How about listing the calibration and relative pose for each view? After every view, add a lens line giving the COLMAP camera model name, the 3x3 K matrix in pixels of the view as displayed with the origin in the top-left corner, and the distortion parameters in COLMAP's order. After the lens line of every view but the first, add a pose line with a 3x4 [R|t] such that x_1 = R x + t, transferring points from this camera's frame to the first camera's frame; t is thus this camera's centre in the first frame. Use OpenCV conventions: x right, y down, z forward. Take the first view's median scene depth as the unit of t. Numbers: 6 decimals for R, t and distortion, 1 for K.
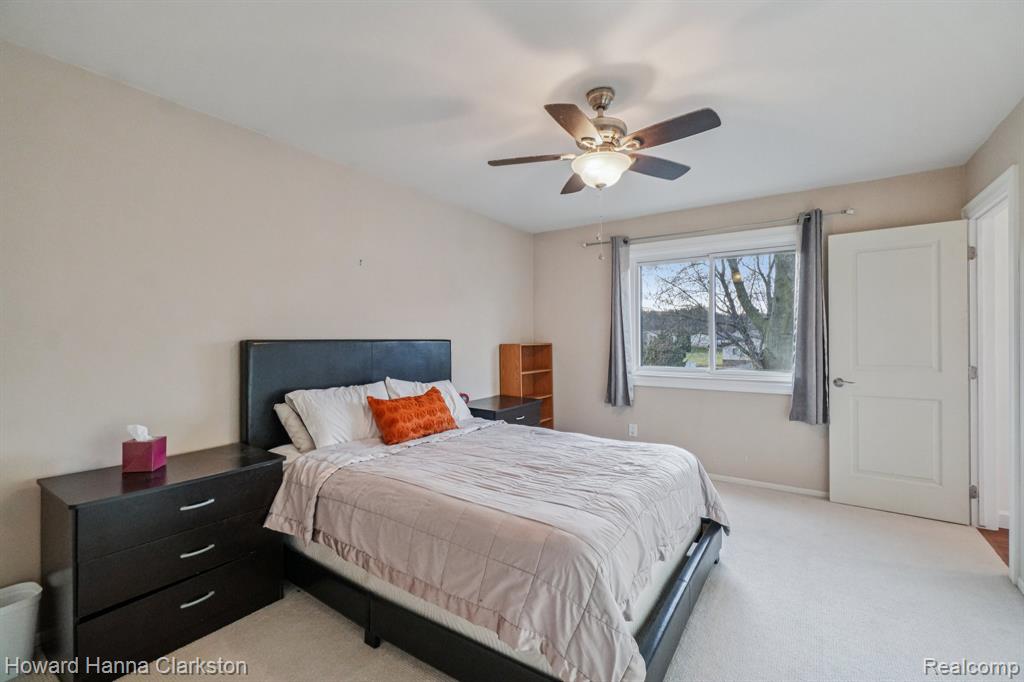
lens RADIAL K [[442.9, 0, 511.3], [0, 442.9, 342.7], [0, 0, 1]] dist [-0.002378, 0.000073]
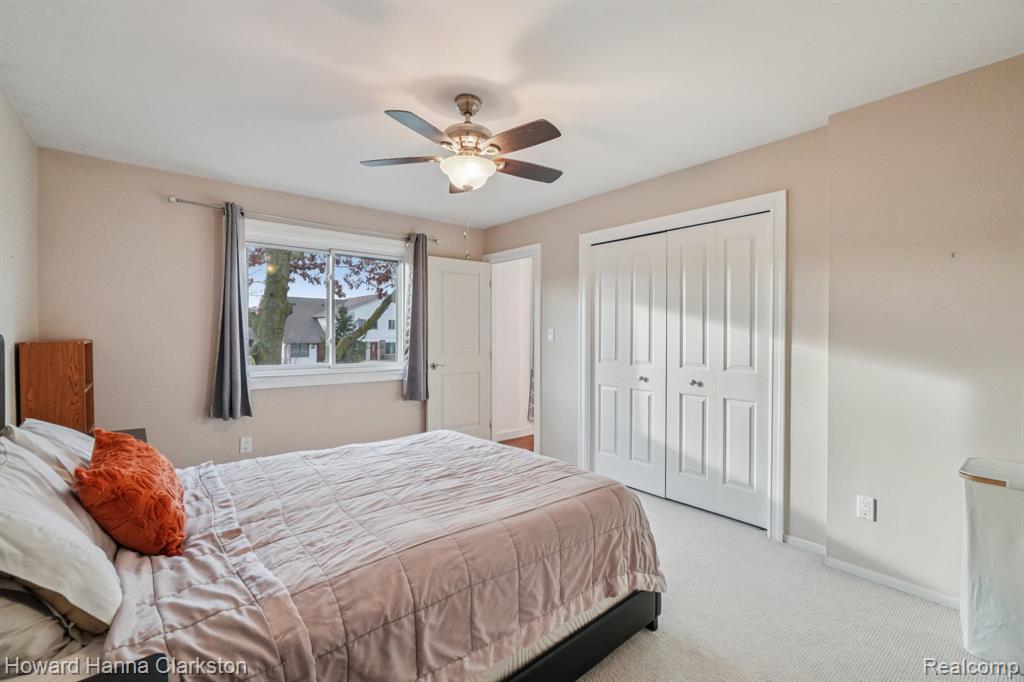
lens RADIAL K [[442.9, 0, 517.4], [0, 442.9, 344.6], [0, 0, 1]] dist [-0.002378, 0.000073]
pose [[0.267404, -0.021524, 0.963344, -0.770600], [0.007182, 0.999767, 0.020344, -0.004144], [-0.963558, 0.001478, 0.267497, 0.610272]]
